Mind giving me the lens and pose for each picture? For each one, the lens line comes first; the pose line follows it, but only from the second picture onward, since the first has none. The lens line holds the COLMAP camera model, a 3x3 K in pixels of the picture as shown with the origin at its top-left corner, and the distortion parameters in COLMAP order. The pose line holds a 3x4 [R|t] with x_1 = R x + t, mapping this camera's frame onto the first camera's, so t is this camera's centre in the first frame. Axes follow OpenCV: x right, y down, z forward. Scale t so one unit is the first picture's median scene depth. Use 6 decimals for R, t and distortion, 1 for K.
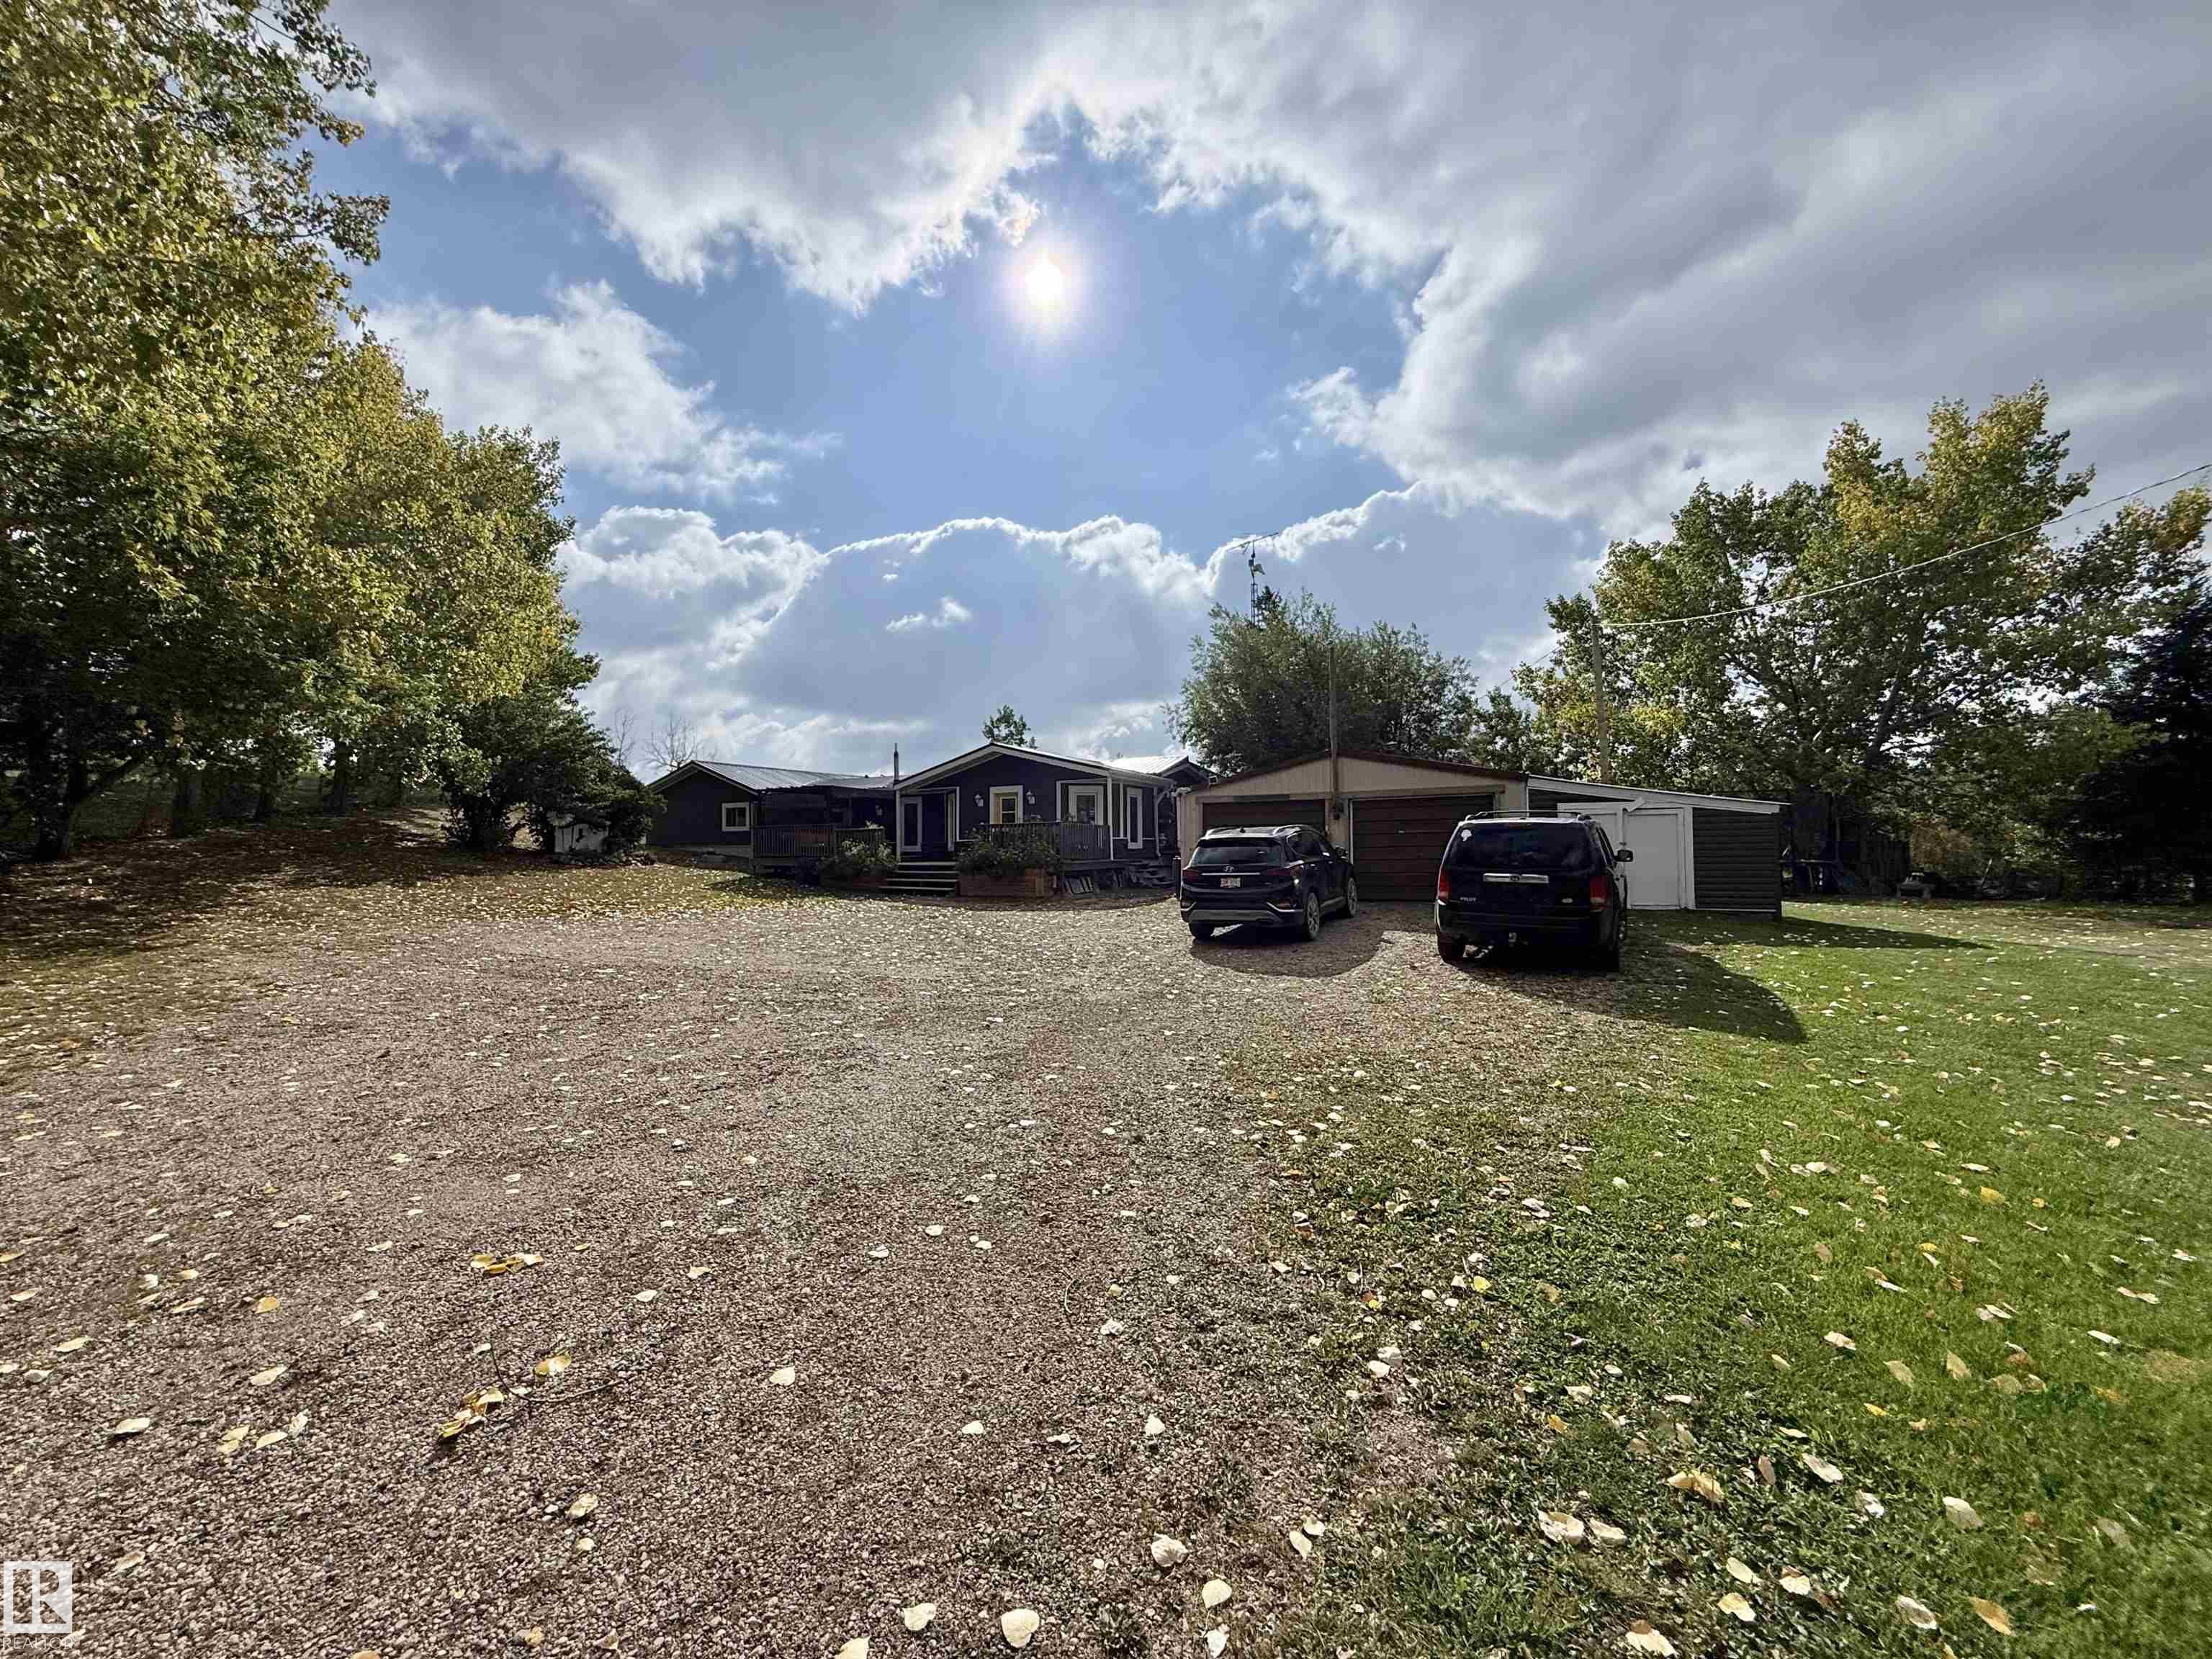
lens RADIAL K [[884.5, 0, 1106.0], [0, 884.5, 829.5], [0, 0, 1]] dist [-0.002011, -0.000158]
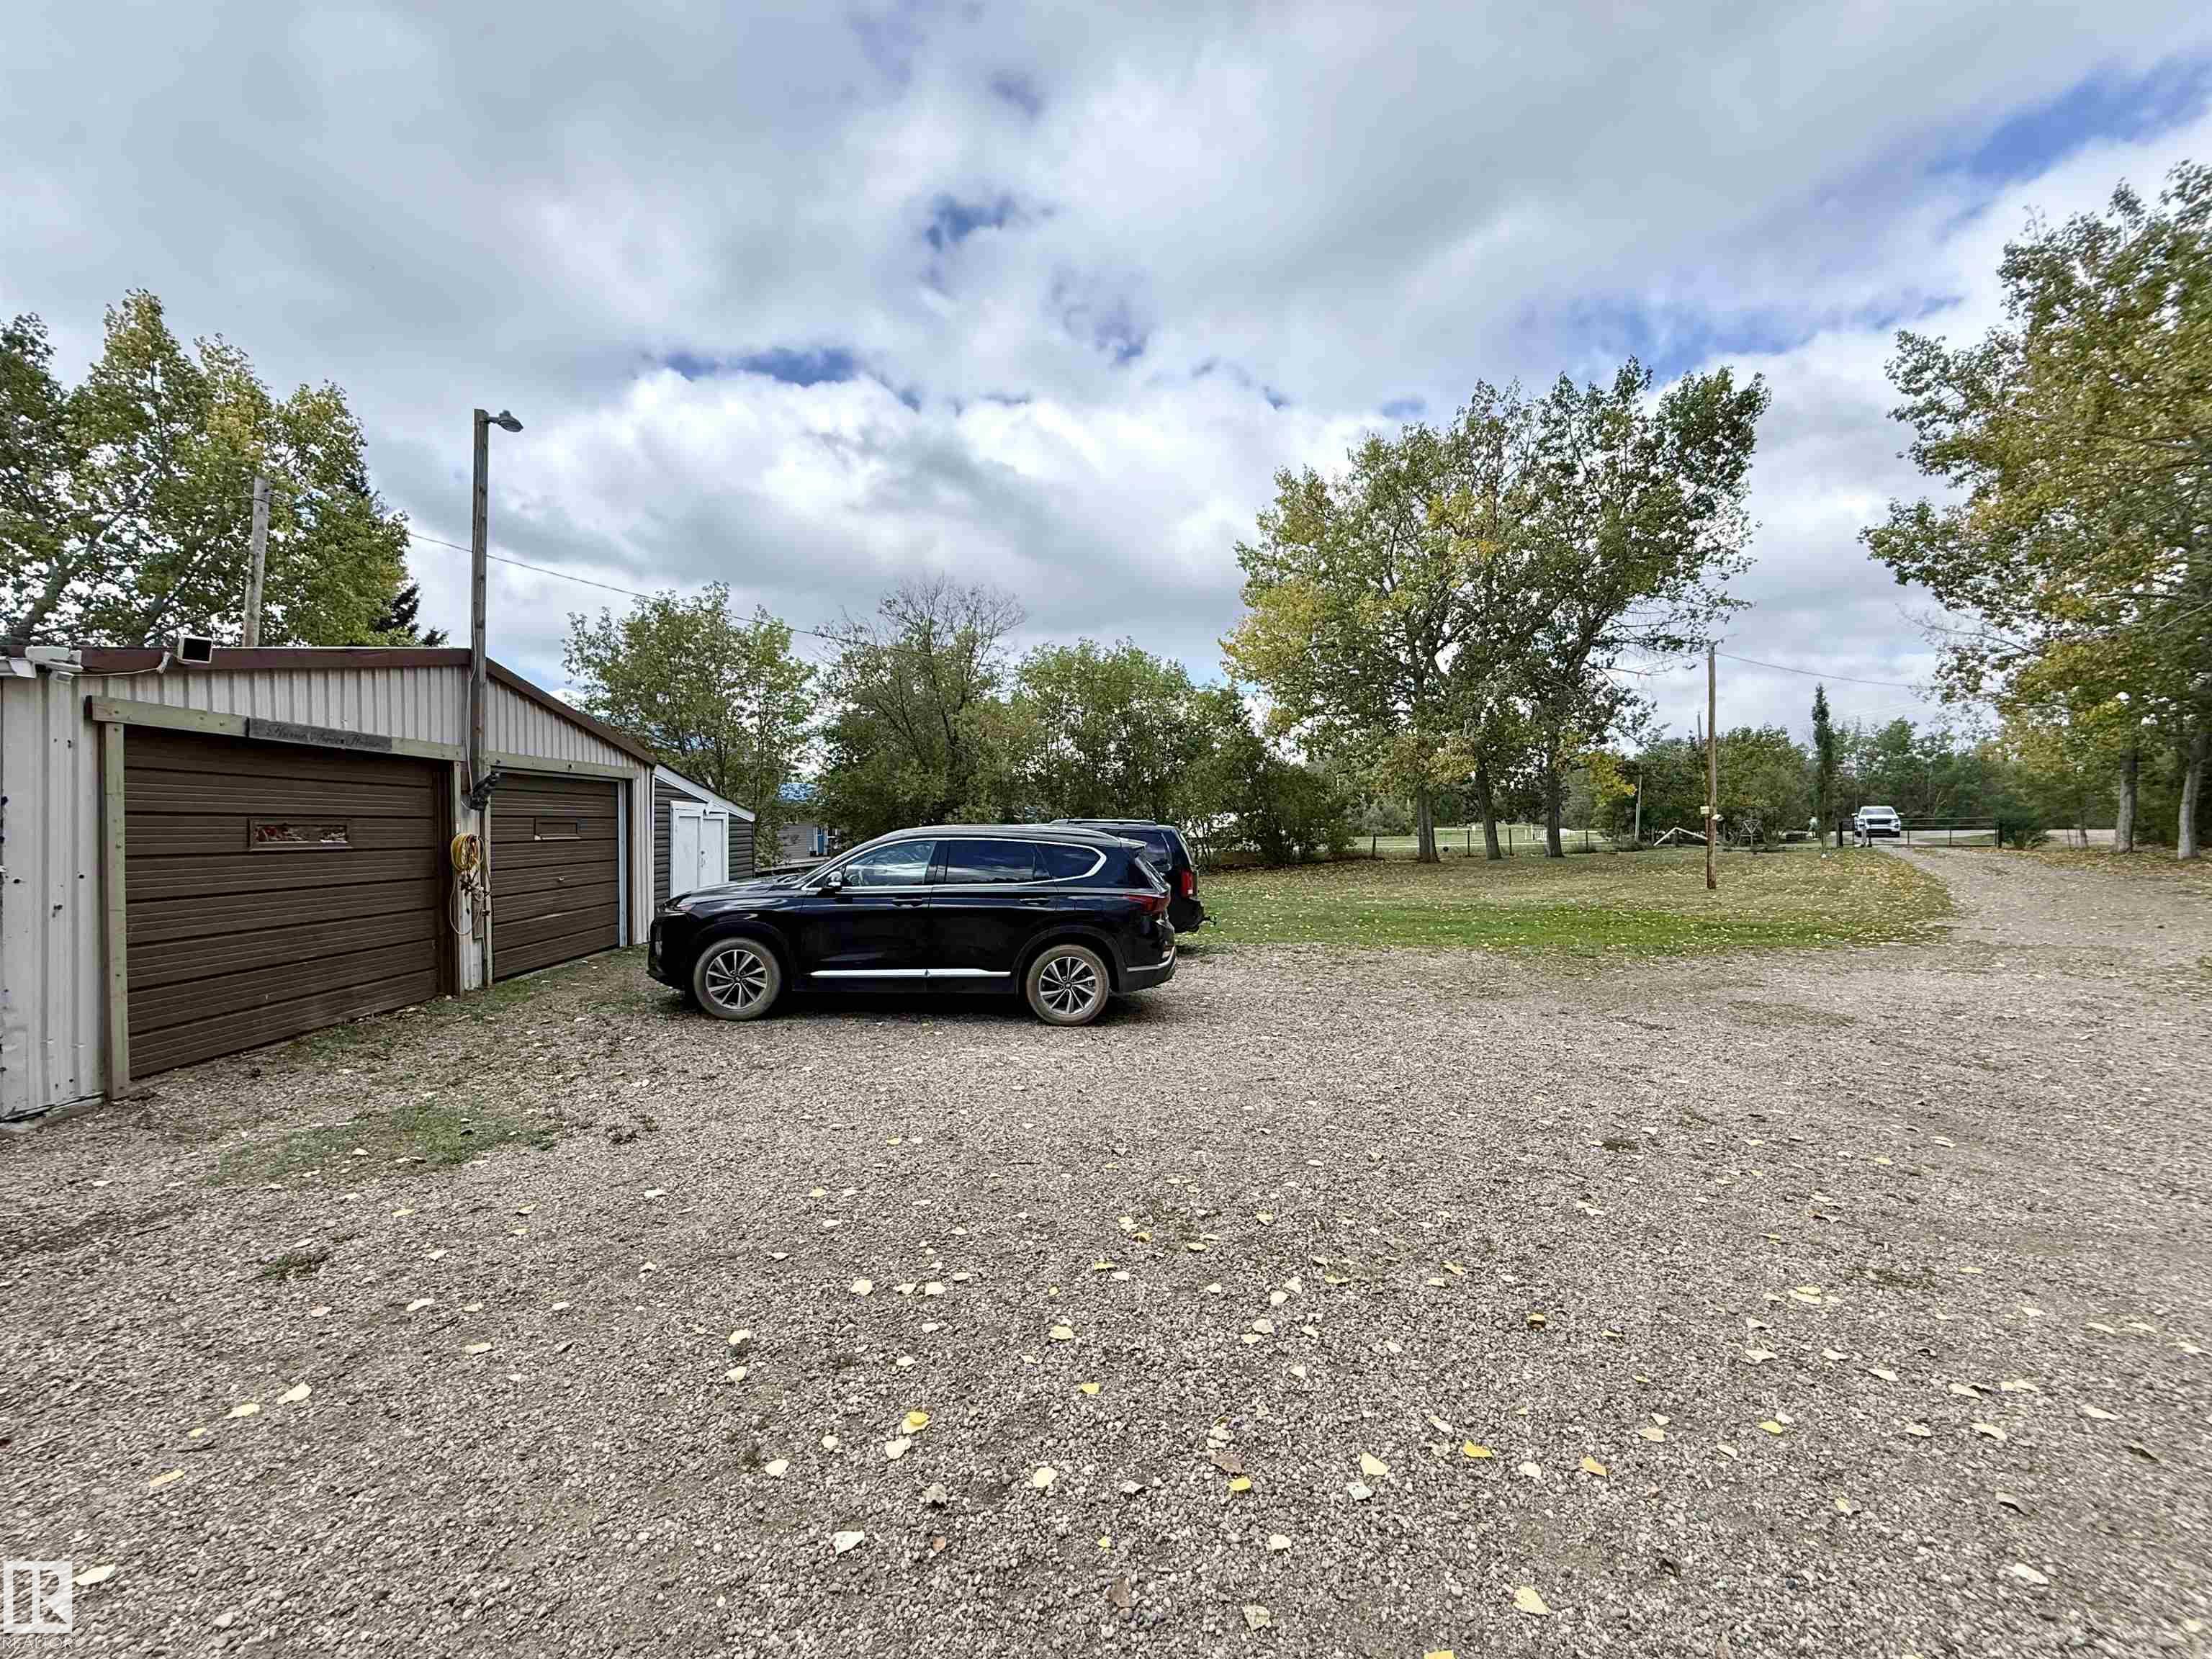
lens RADIAL K [[866.8, 0, 1106.0], [0, 866.8, 829.5], [0, 0, 1]] dist [0.003132, 0.000250]
pose [[-0.535673, 0.011314, 0.844349, -0.188923], [-0.001156, 0.999899, -0.014132, 0.002965], [-0.844424, -0.008546, -0.535607, 0.647156]]
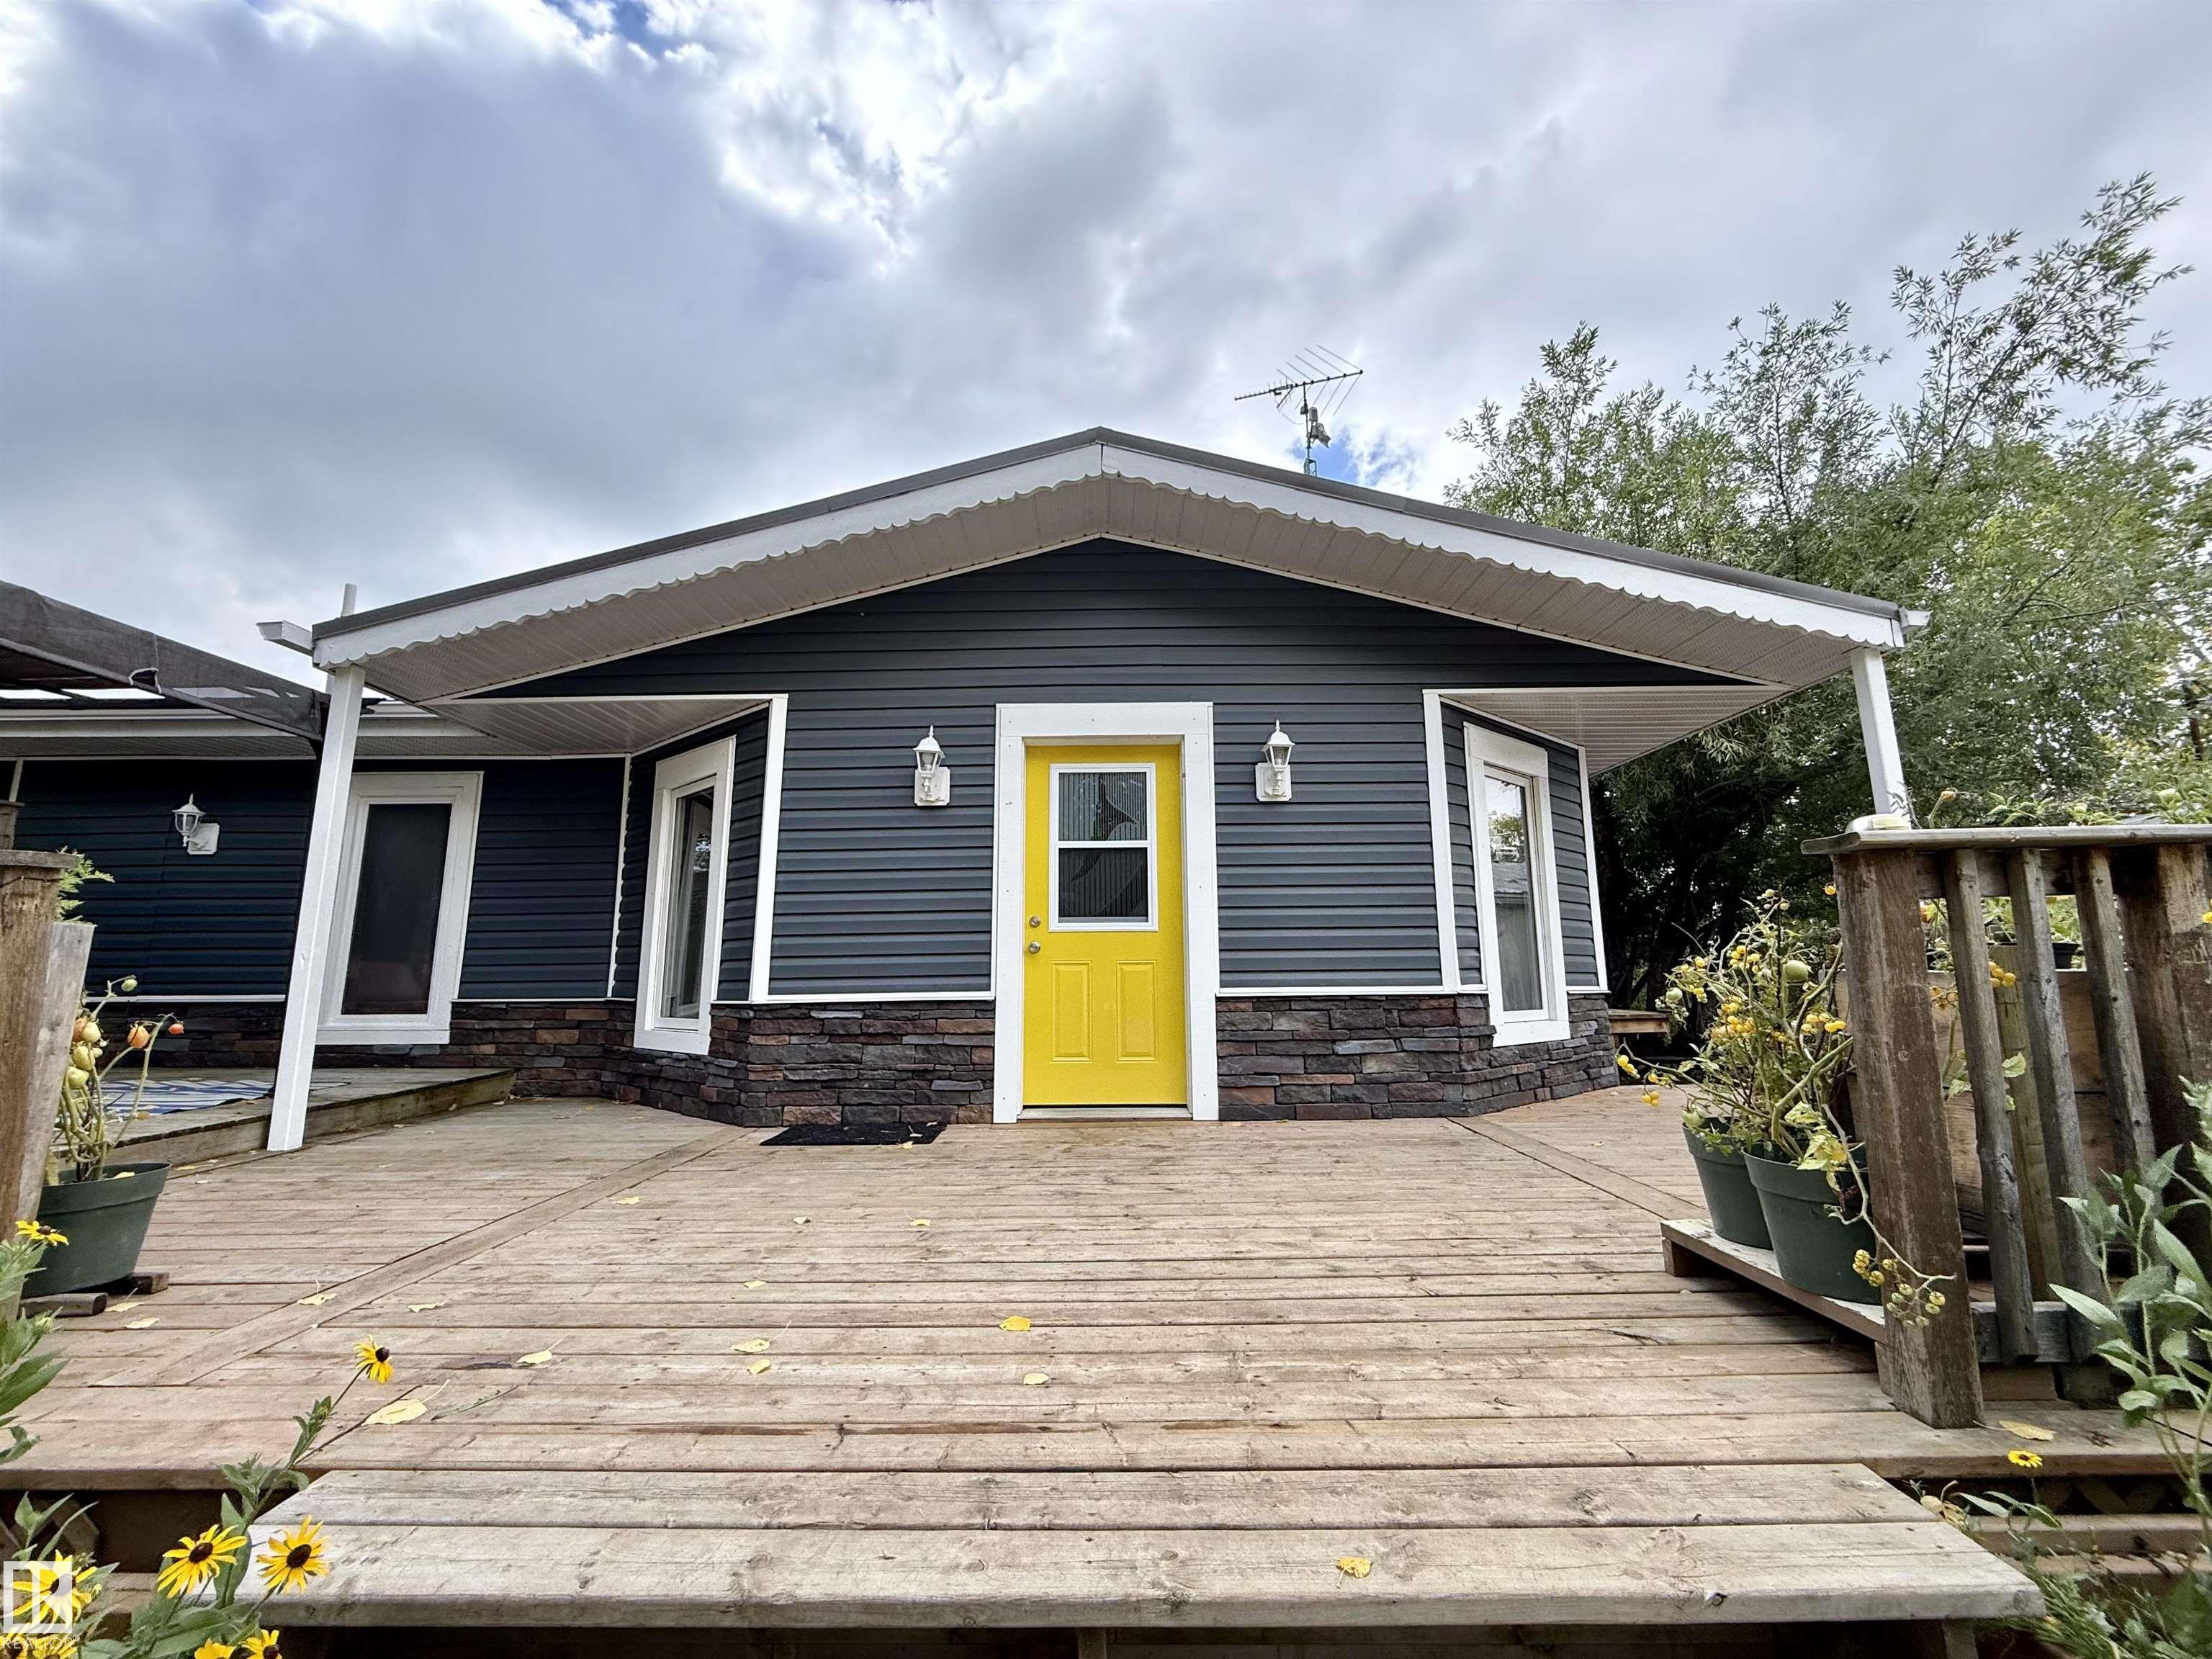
lens RADIAL K [[884.5, 0, 1106.0], [0, 884.5, 829.5], [0, 0, 1]] dist [-0.002011, -0.000158]
pose [[0.874959, 0.082422, 0.477131, -0.194111], [-0.015979, 0.989784, -0.141678, 0.003864], [-0.483933, 0.116339, 0.867337, 0.817995]]
